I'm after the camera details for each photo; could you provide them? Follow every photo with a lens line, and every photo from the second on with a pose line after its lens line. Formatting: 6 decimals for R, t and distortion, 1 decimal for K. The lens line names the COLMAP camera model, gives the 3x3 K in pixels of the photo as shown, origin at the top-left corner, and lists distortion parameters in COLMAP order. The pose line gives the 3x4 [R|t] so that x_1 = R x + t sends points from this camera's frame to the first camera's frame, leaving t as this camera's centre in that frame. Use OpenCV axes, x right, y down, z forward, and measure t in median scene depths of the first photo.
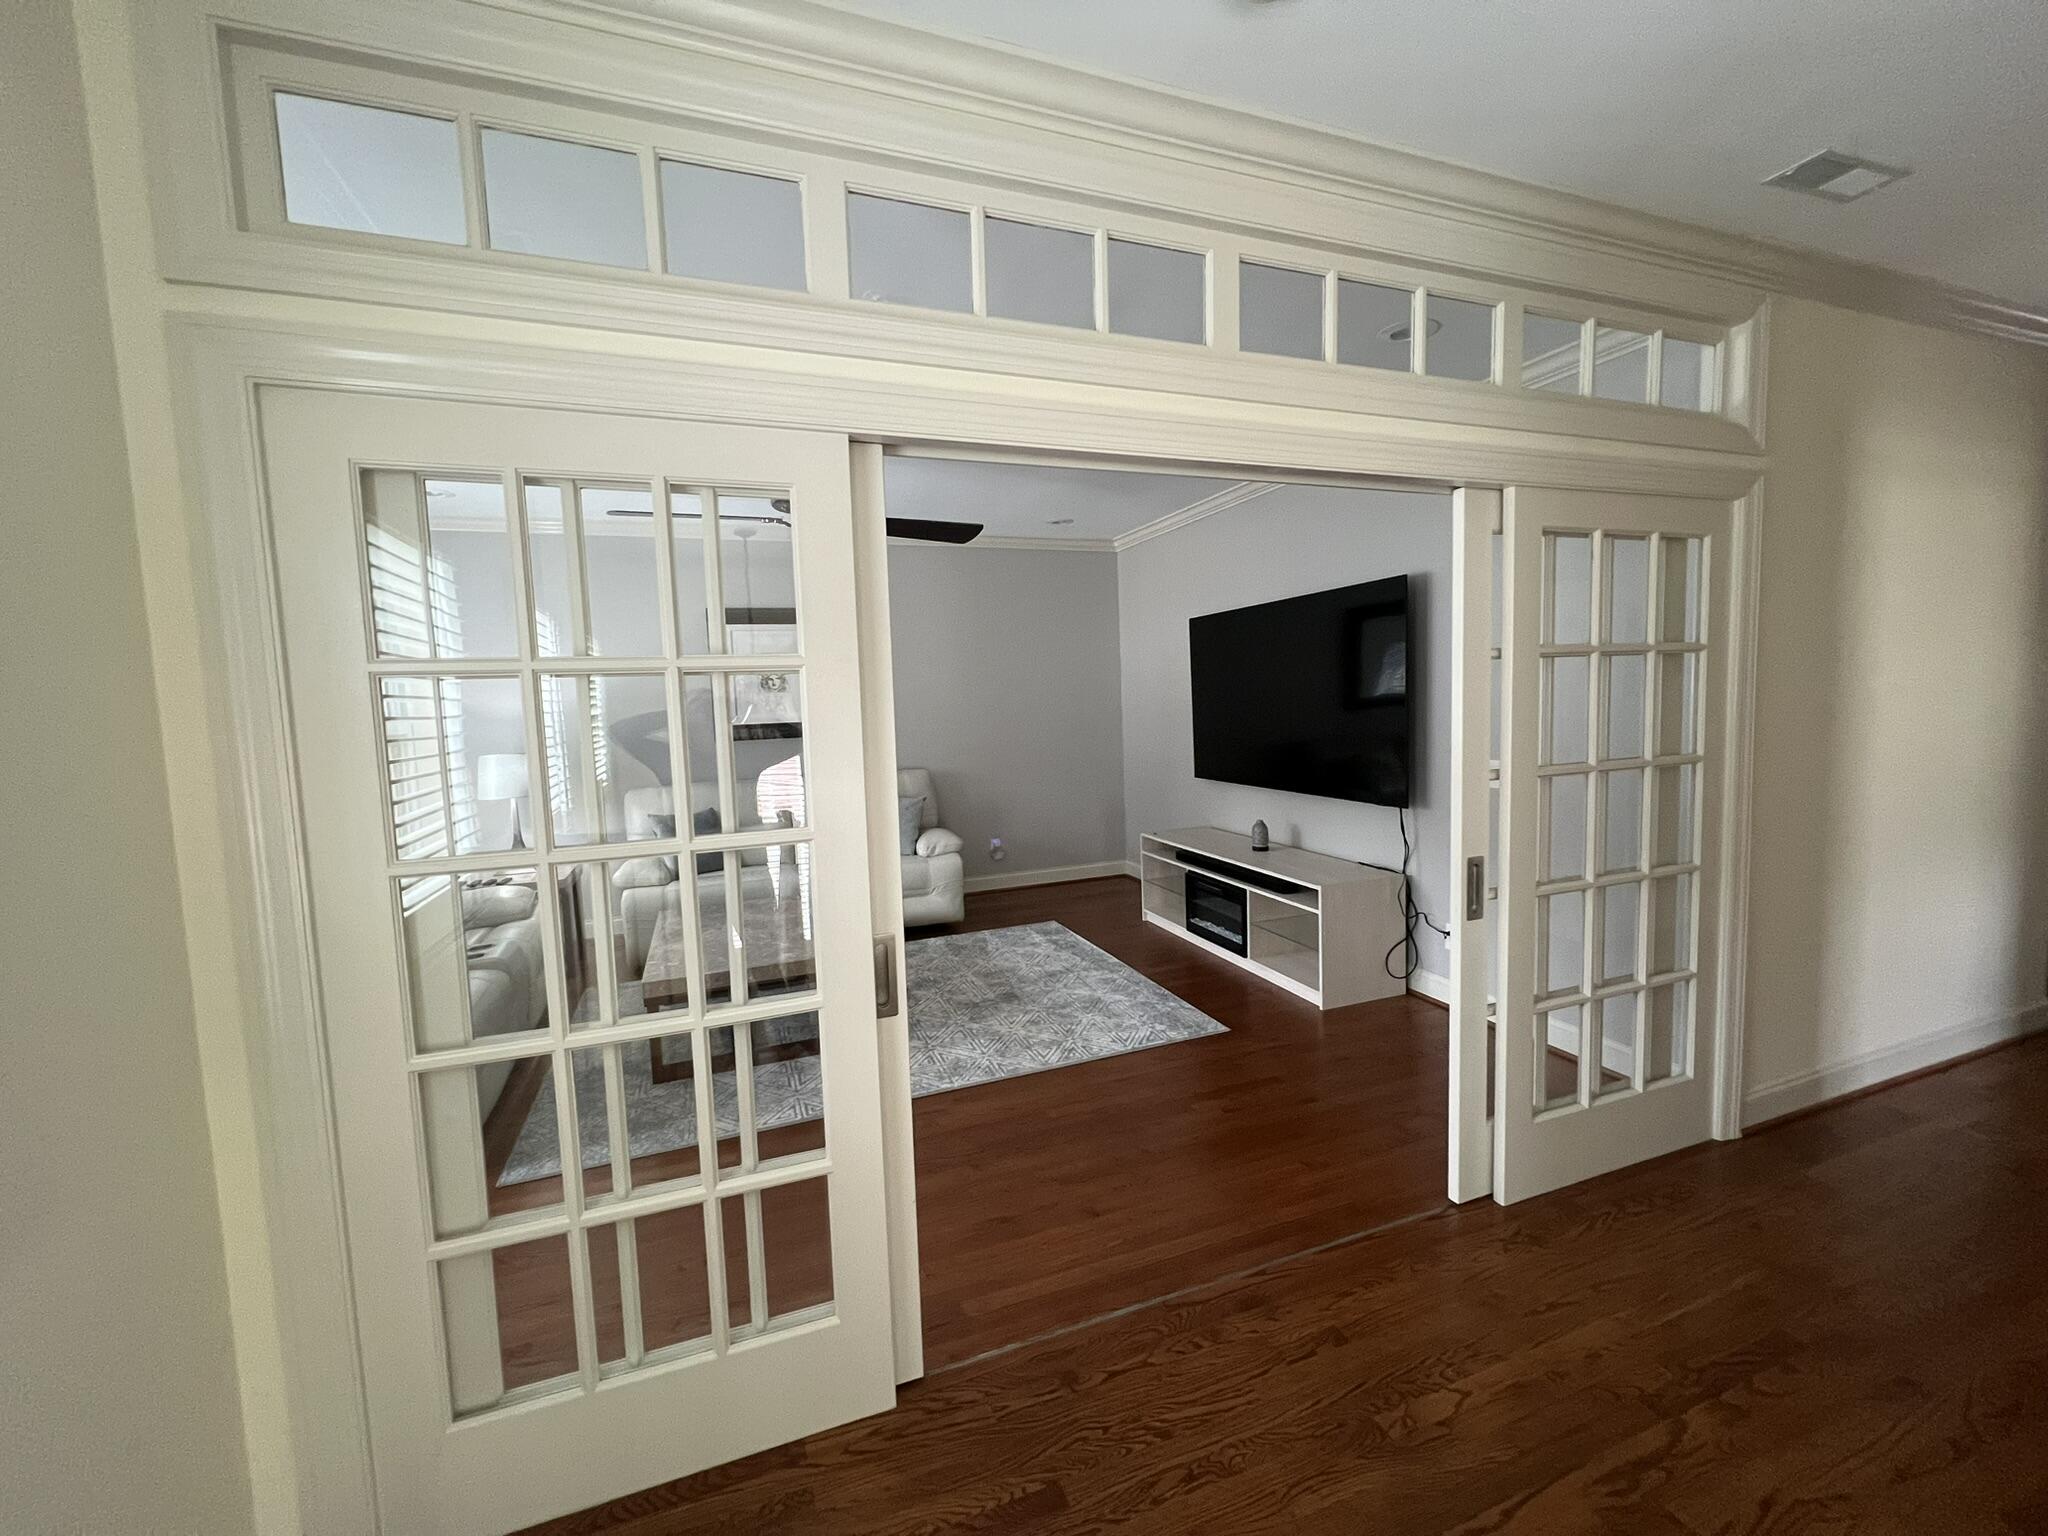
lens RADIAL K [[822.2, 0, 1021.4], [0, 822.2, 767.0], [0, 0, 1]] dist [-0.000741, 0.000032]
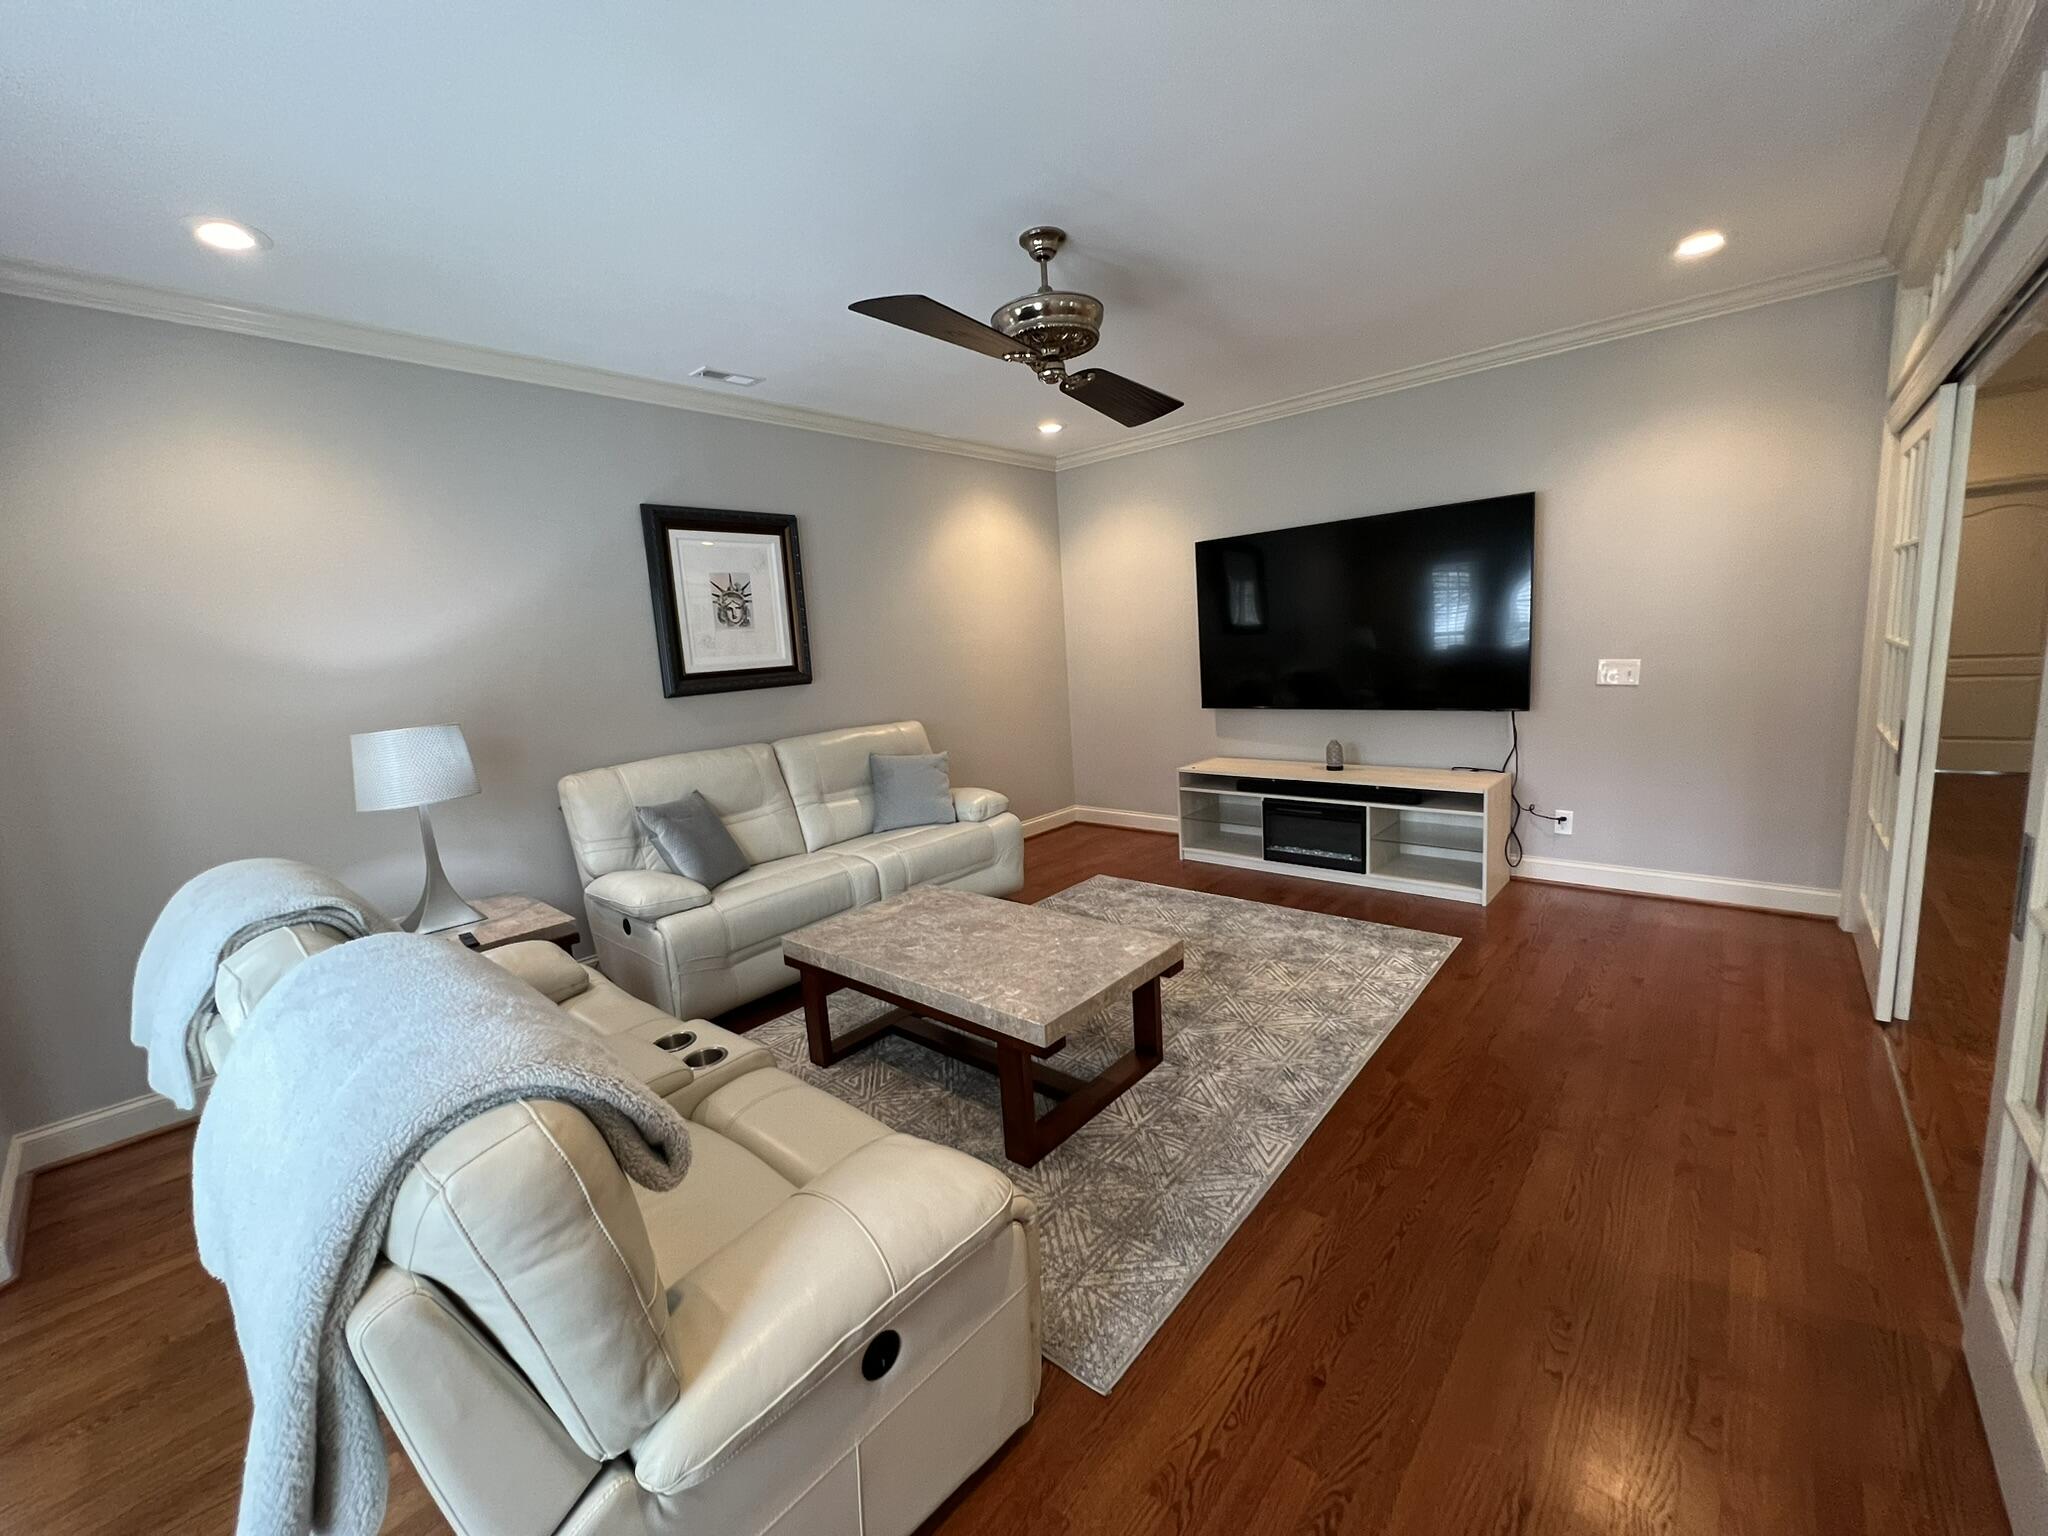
lens RADIAL K [[822.2, 0, 1020.9], [0, 822.2, 764.9], [0, 0, 1]] dist [-0.000741, 0.000032]
pose [[0.884908, -0.091410, 0.456708, -0.547613], [0.071692, 0.995599, 0.060361, 0.007384], [-0.460215, -0.020672, 0.887567, 0.300226]]
